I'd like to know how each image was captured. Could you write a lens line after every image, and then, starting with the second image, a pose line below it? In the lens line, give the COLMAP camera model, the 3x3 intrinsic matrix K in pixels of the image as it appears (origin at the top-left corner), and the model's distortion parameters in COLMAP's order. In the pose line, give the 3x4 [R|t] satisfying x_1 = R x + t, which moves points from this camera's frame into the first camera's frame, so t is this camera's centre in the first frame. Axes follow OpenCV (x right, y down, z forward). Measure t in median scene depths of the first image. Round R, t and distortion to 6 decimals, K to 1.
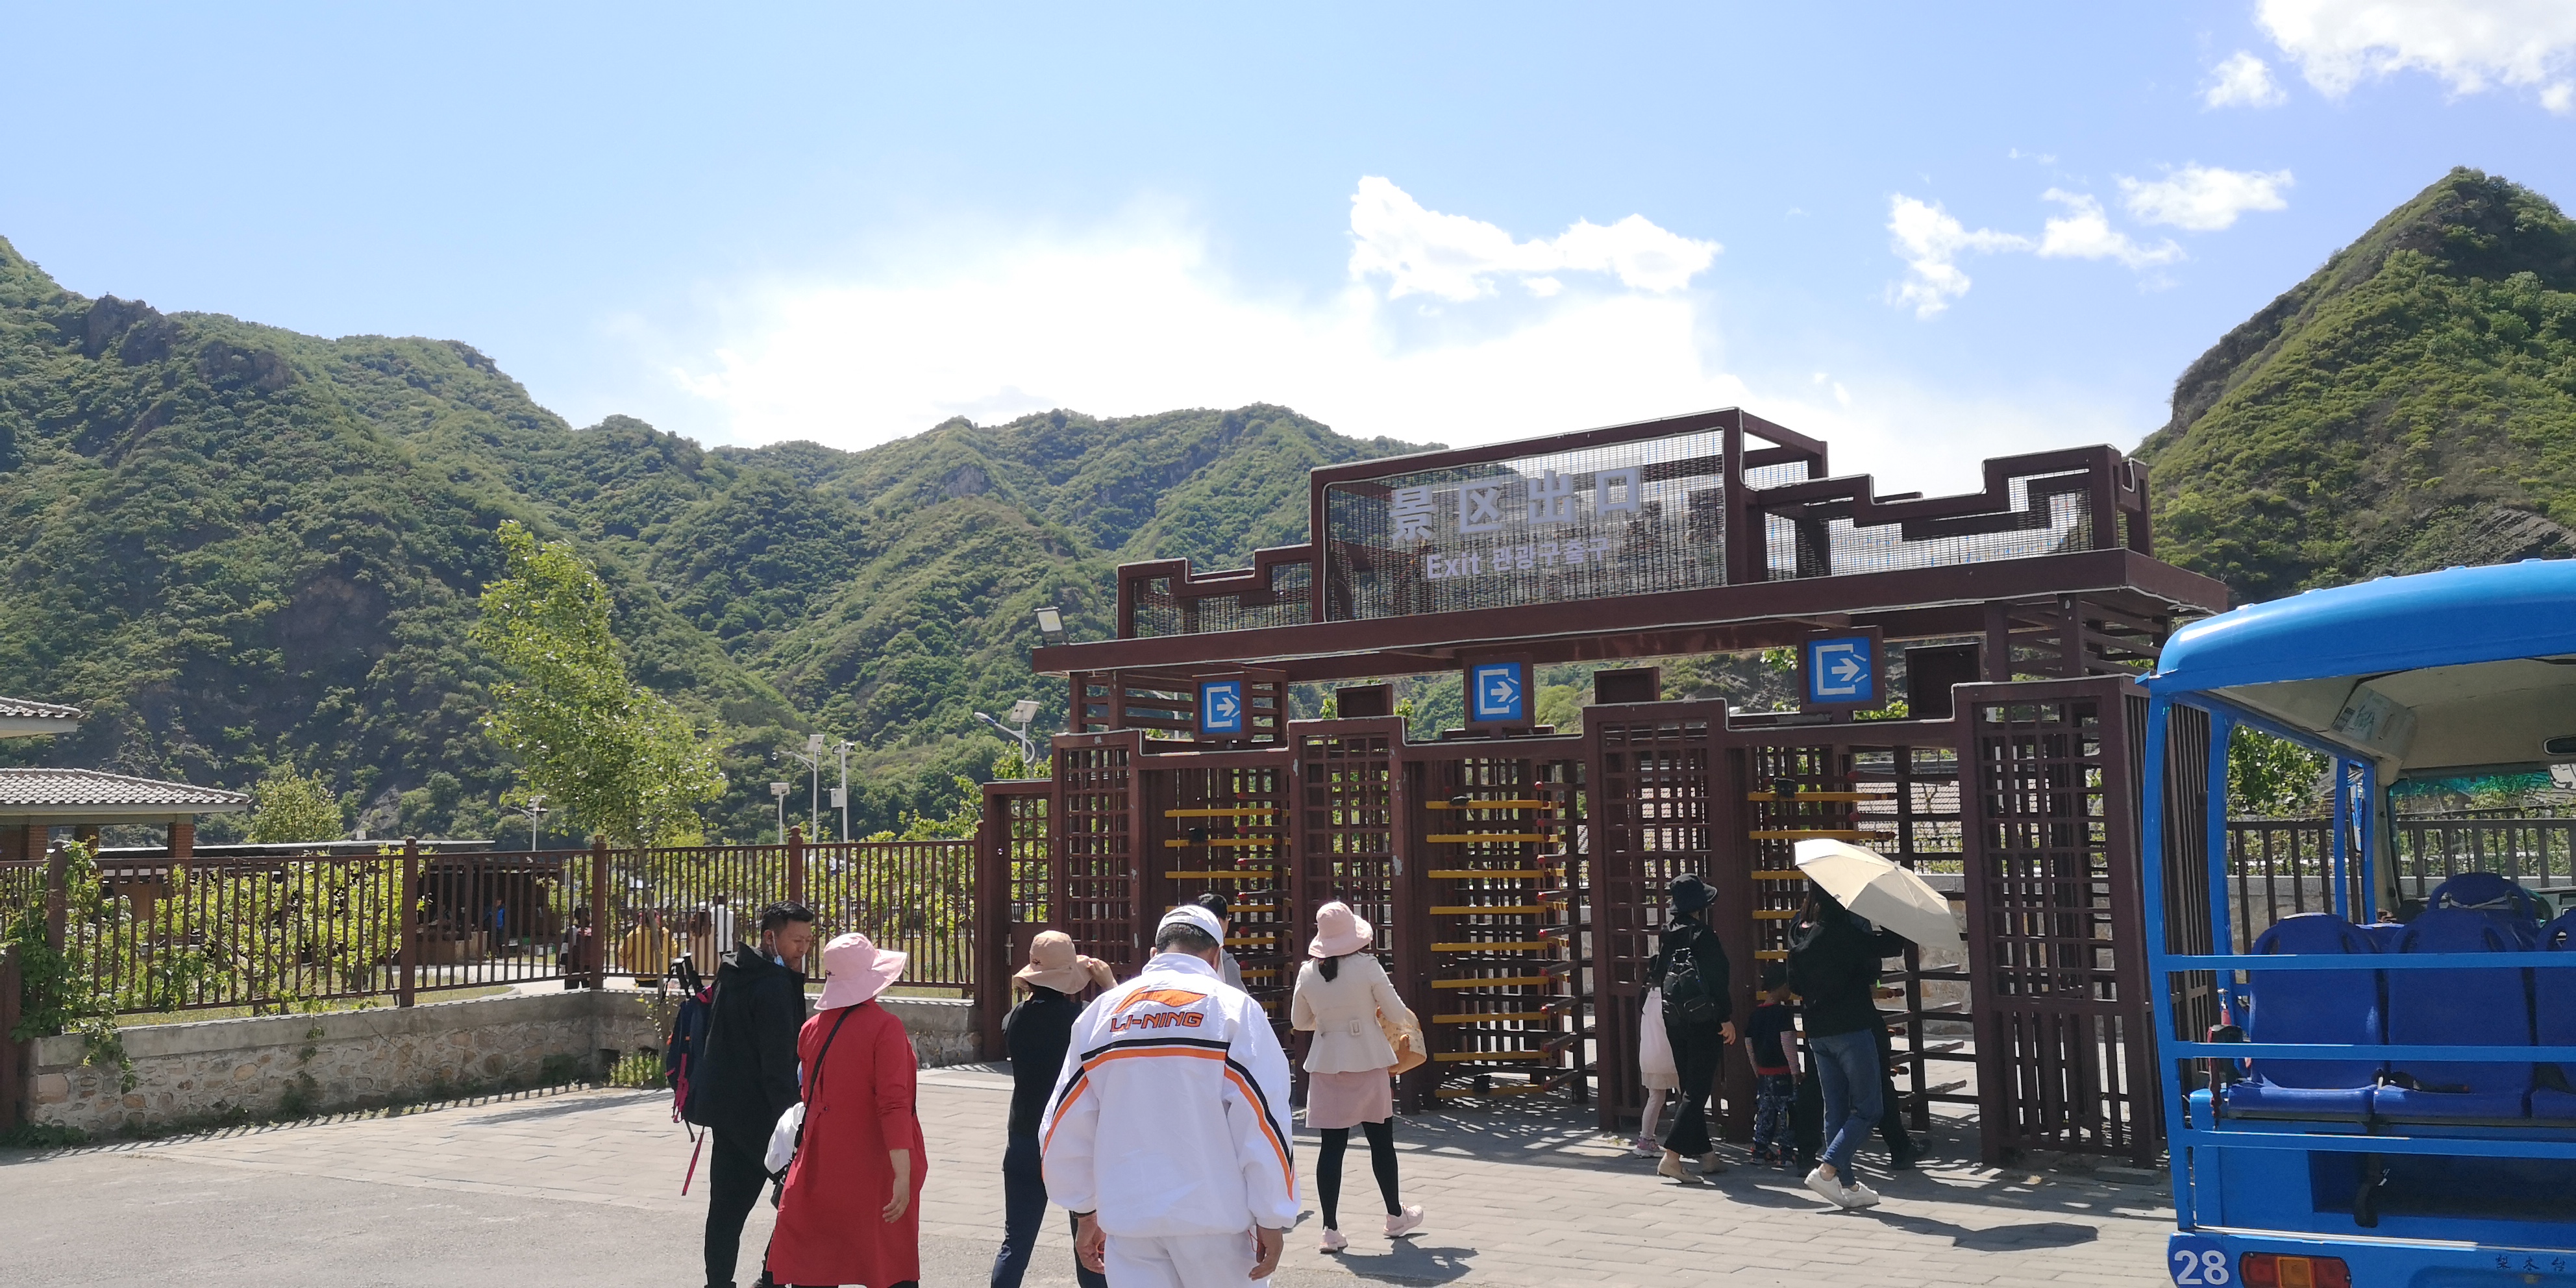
lens RADIAL K [[2045.2, 0, 1288.0], [0, 2045.2, 644.0], [0, 0, 1]] dist [-0.001681, -0.005126]
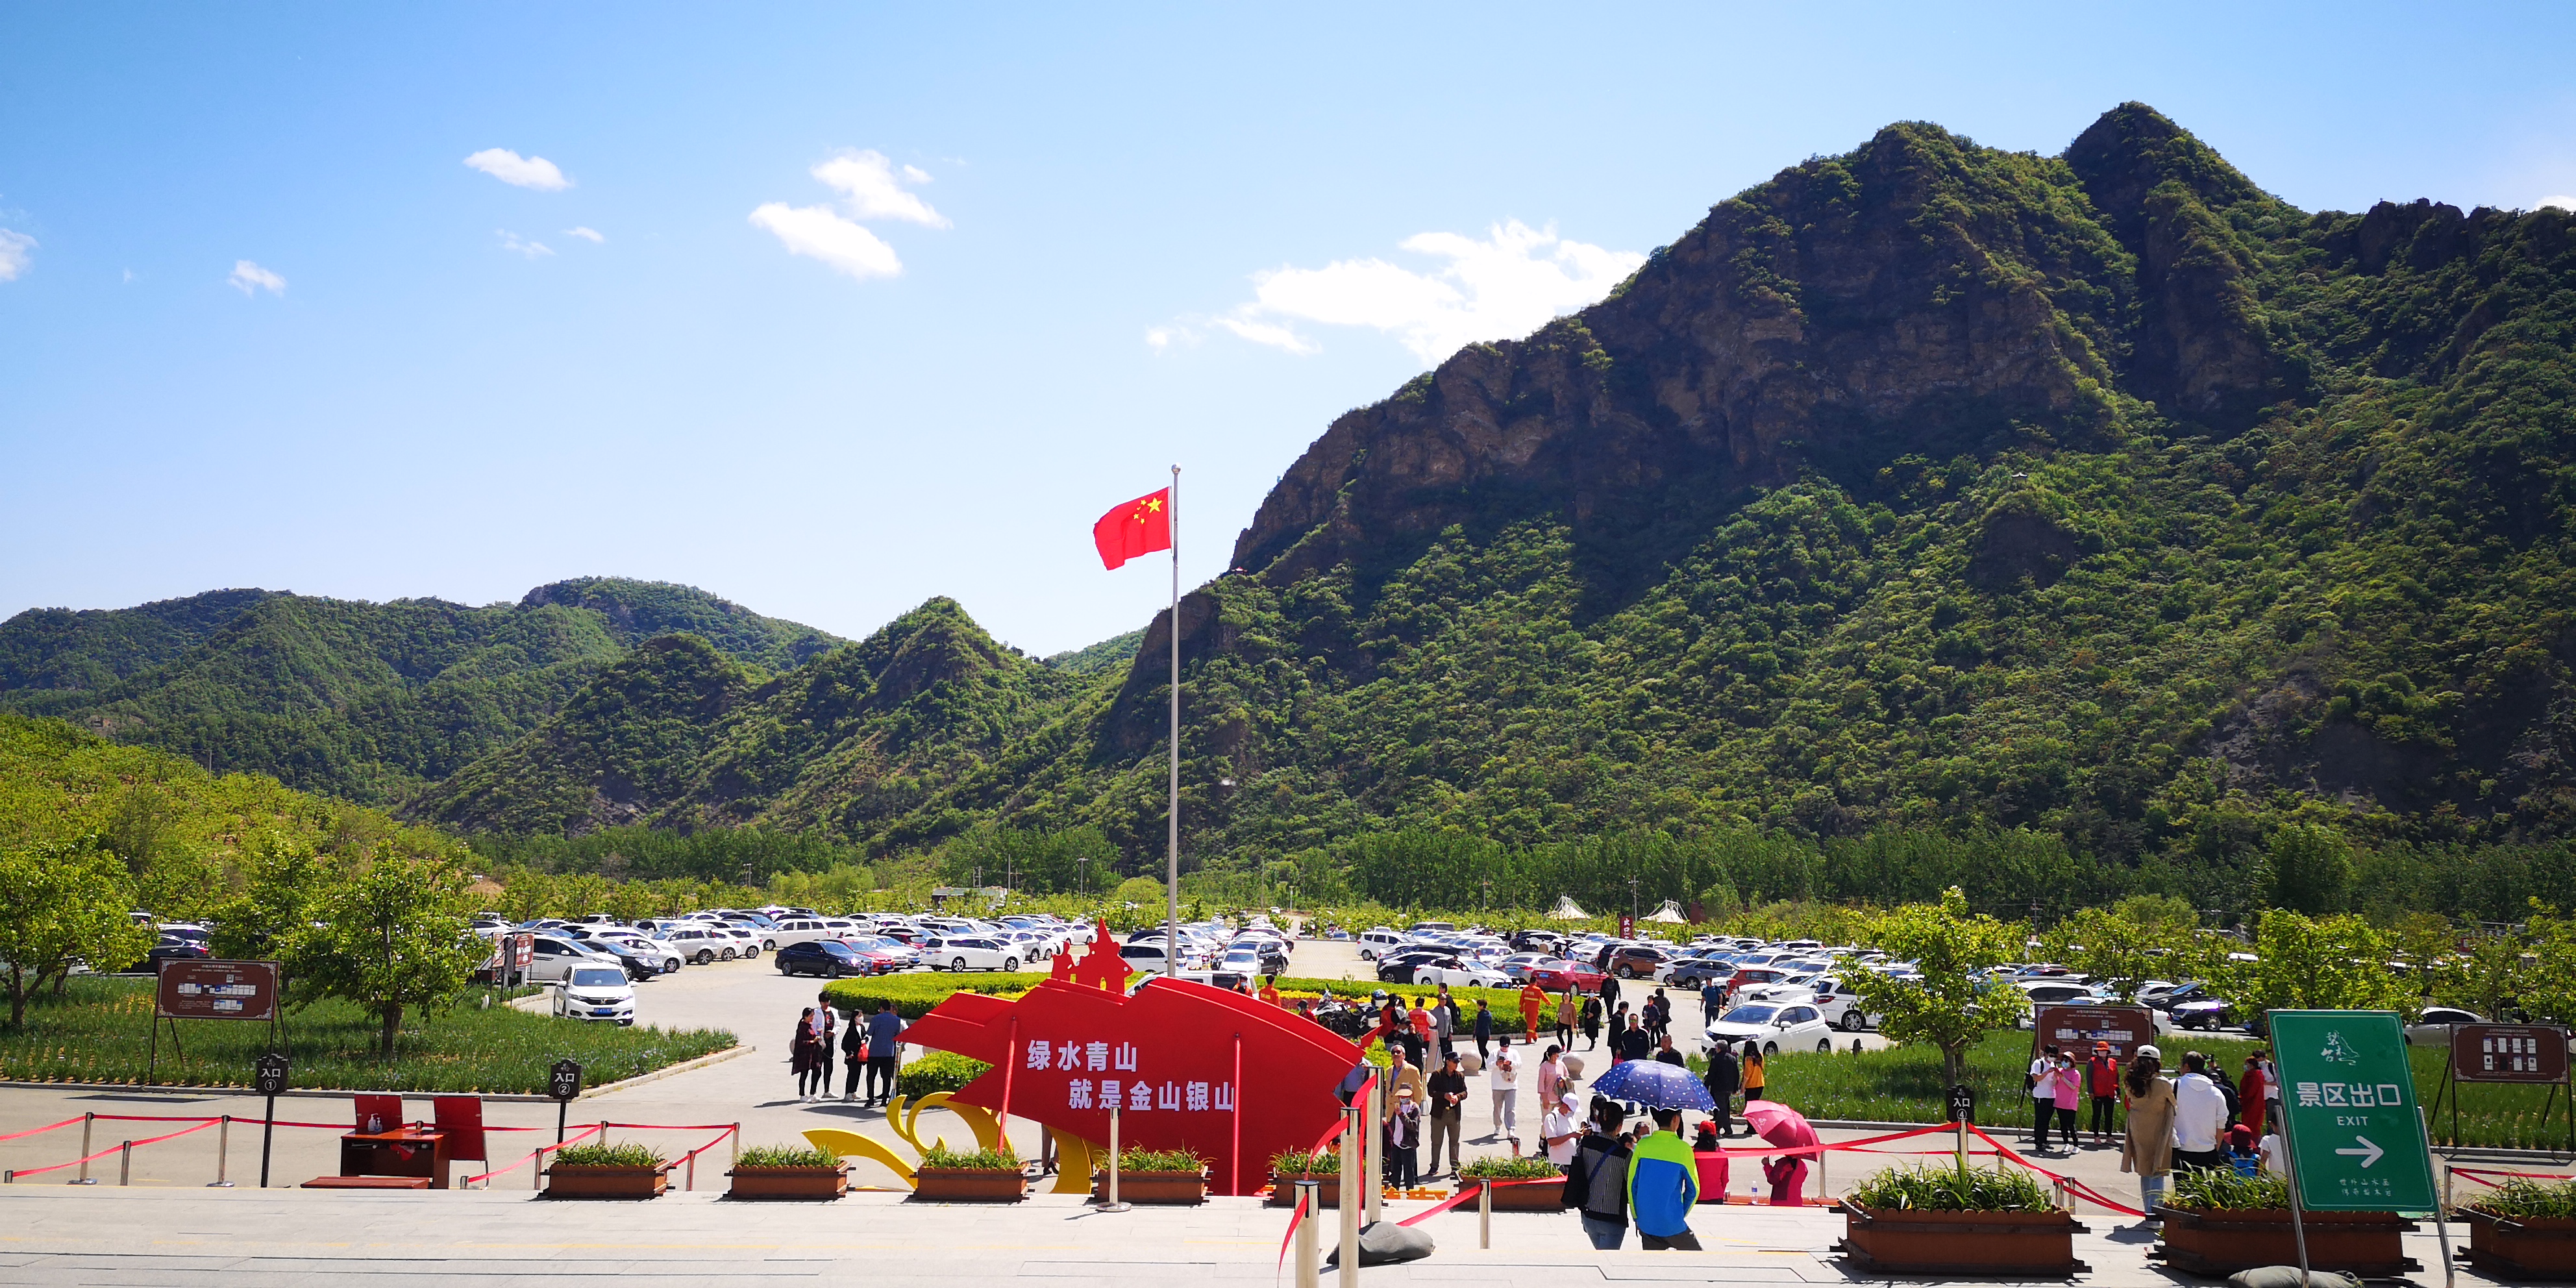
lens RADIAL K [[2045.2, 0, 1288.0], [0, 2045.2, 644.0], [0, 0, 1]] dist [-0.001681, -0.005126]
pose [[0.585582, -0.047264, -0.809234, -0.182565], [0.051864, 0.998438, -0.020785, 0.015309], [0.808953, -0.029799, 0.587118, 0.119354]]
